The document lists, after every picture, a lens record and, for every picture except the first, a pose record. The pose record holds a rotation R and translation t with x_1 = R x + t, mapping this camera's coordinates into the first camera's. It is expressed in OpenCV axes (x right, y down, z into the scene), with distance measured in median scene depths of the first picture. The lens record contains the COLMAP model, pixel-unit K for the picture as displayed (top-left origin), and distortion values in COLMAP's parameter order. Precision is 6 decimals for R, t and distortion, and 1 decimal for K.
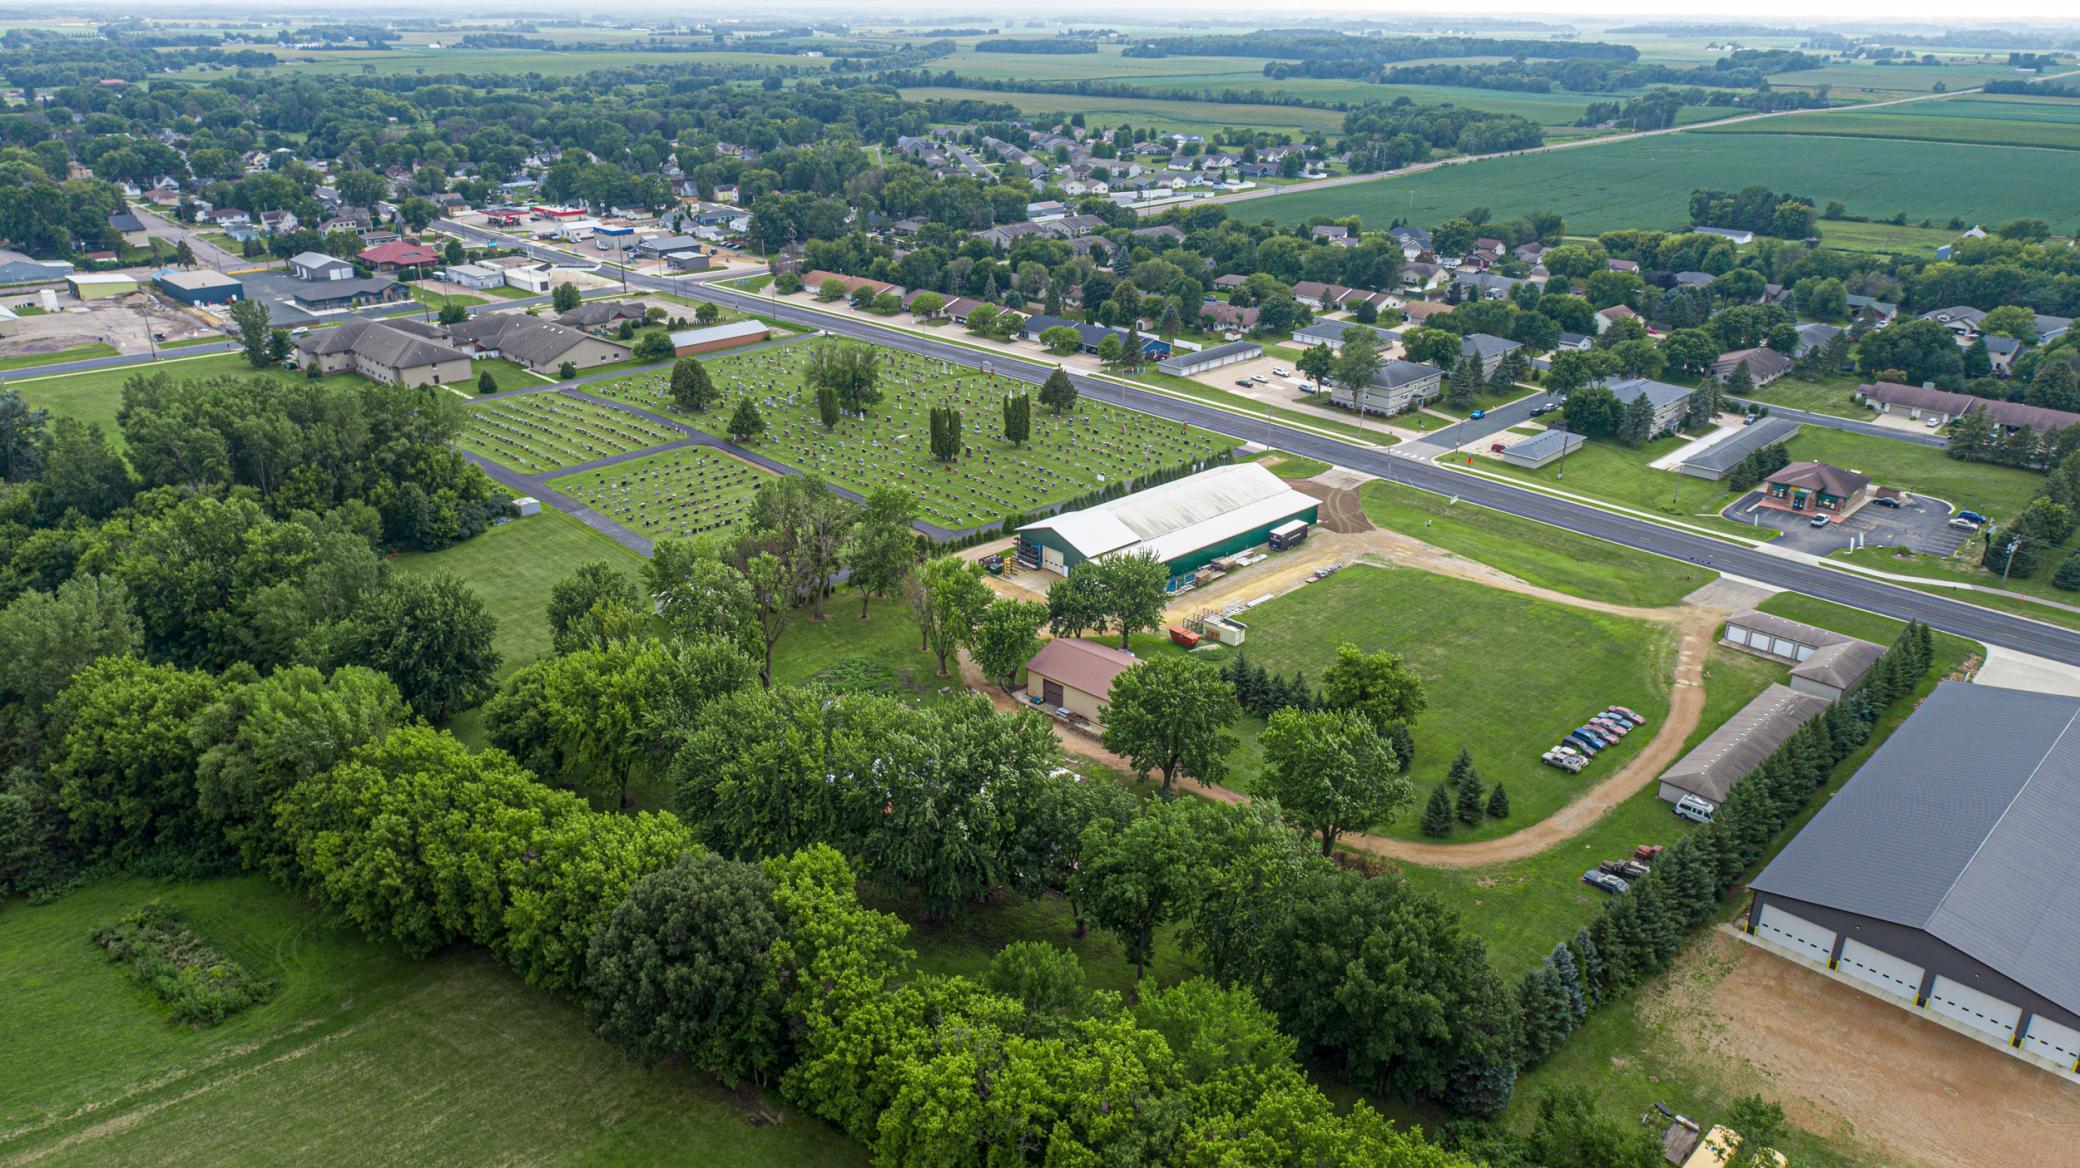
lens RADIAL K [[1404.8, 0, 1040.2], [0, 1404.8, 580.2], [0, 0, 1]] dist [-0.005431, 0.006755]
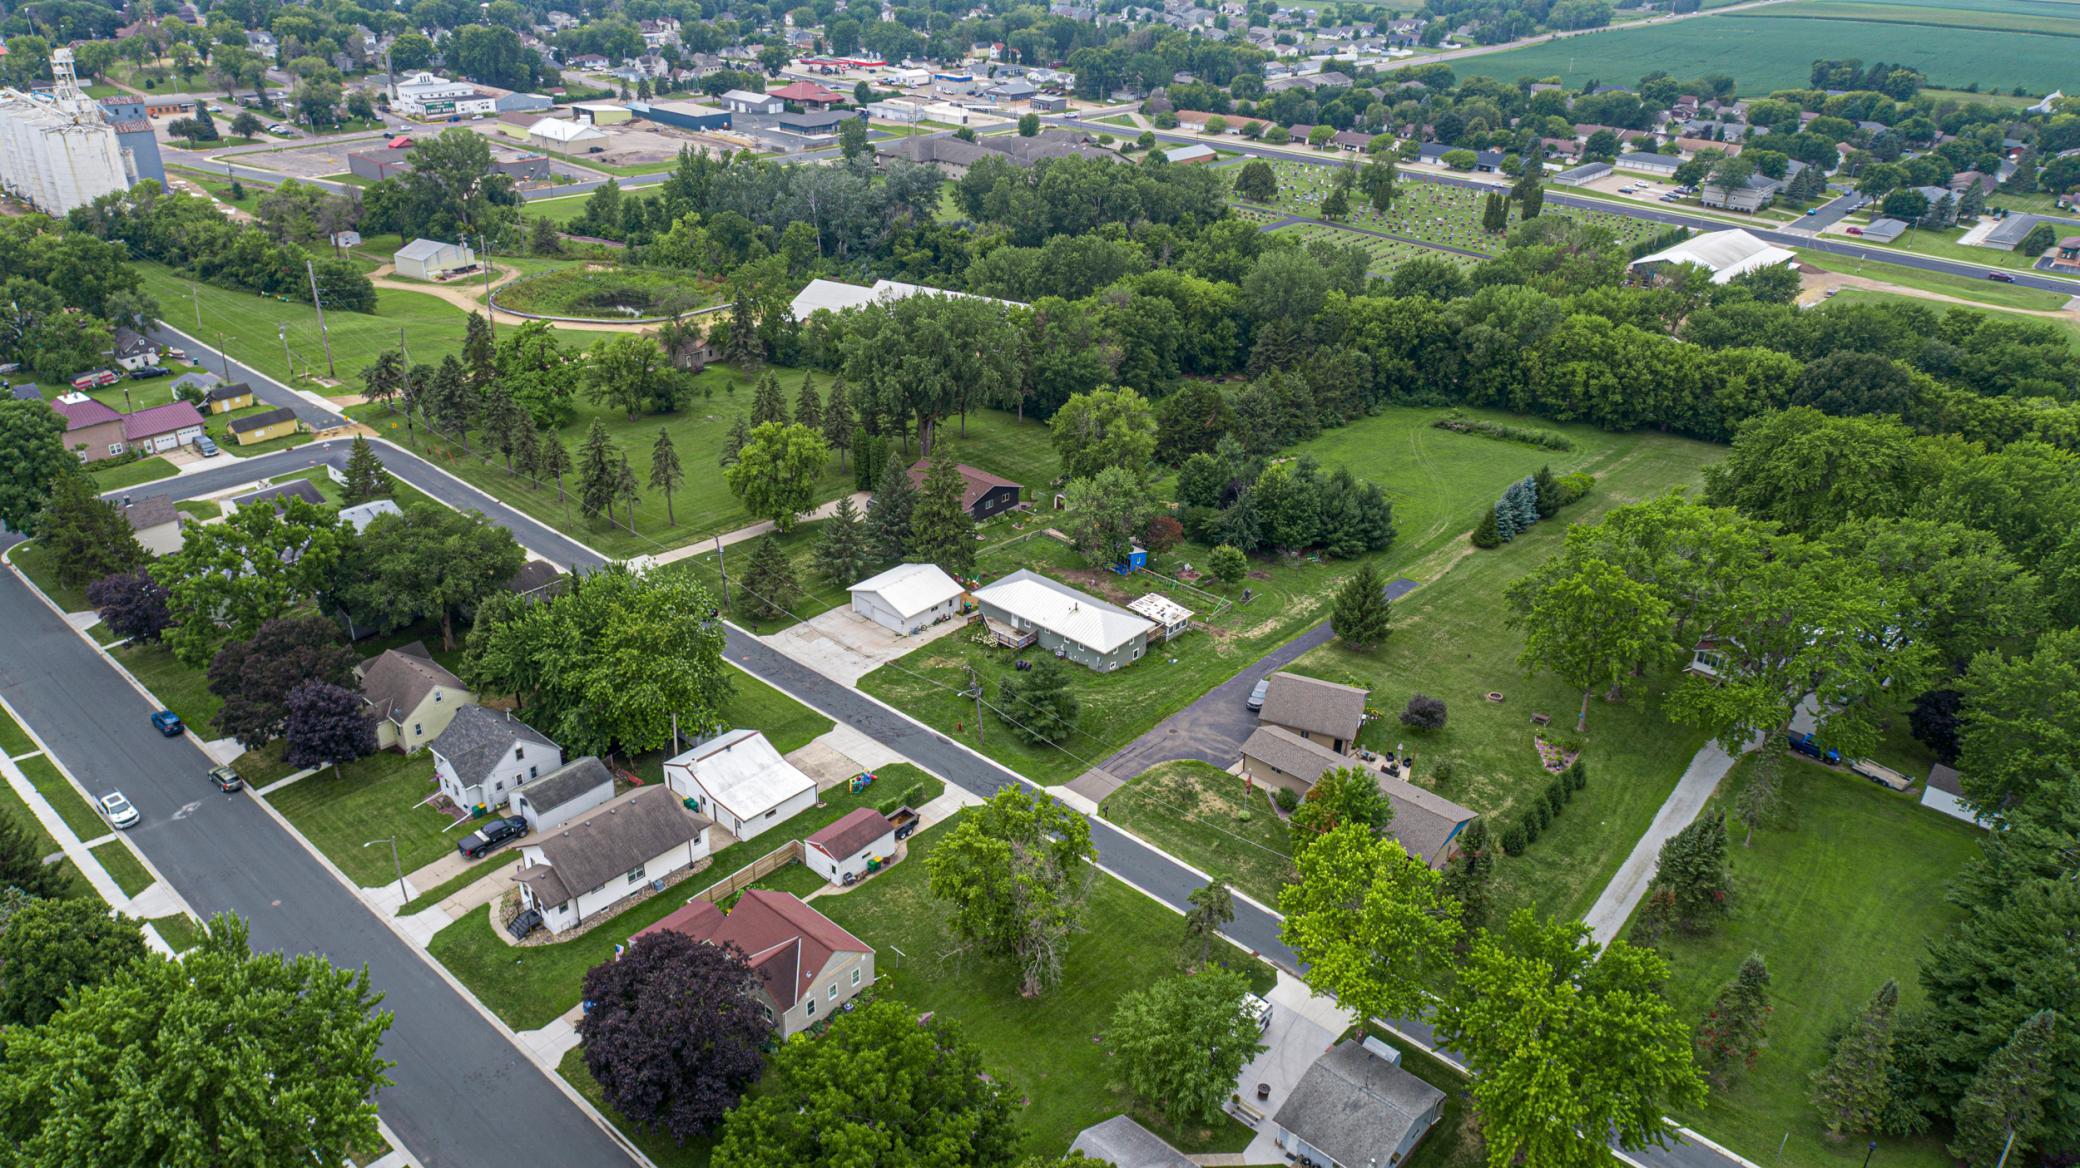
lens RADIAL K [[1404.8, 0, 1040.2], [0, 1404.8, 580.2], [0, 0, 1]] dist [-0.005431, 0.006755]
pose [[0.996205, -0.014632, 0.085799, -0.562710], [0.008126, 0.997098, 0.075691, 0.131156], [-0.086657, -0.074707, 0.993433, -0.323752]]
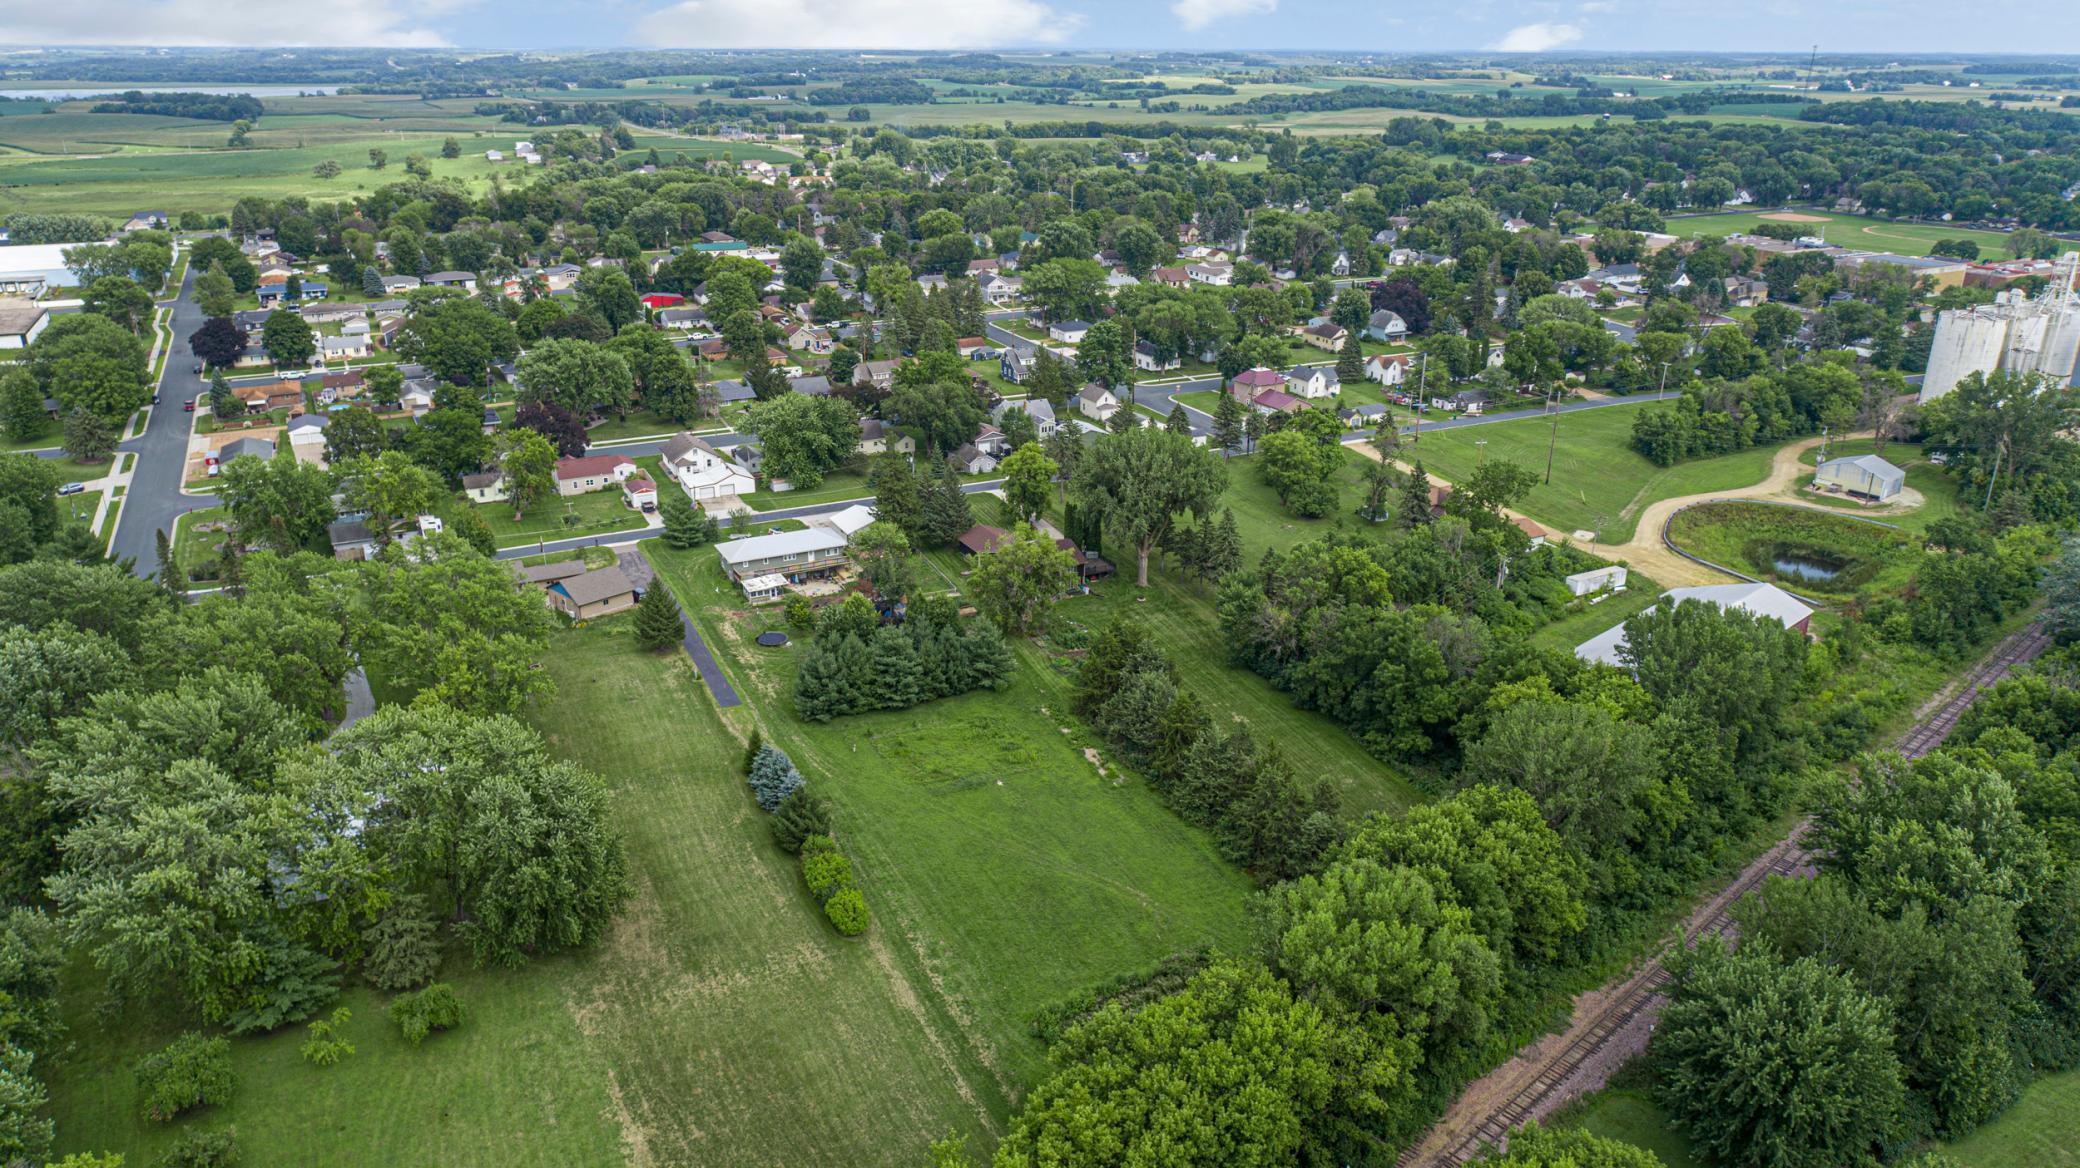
lens RADIAL K [[1404.8, 0, 1040.2], [0, 1404.8, 580.2], [0, 0, 1]] dist [-0.005431, 0.006755]
pose [[-0.293513, 0.333404, -0.895931, 0.091407], [-0.368563, 0.825287, 0.427859, -0.157651], [0.882050, 0.455789, -0.119352, 0.367019]]
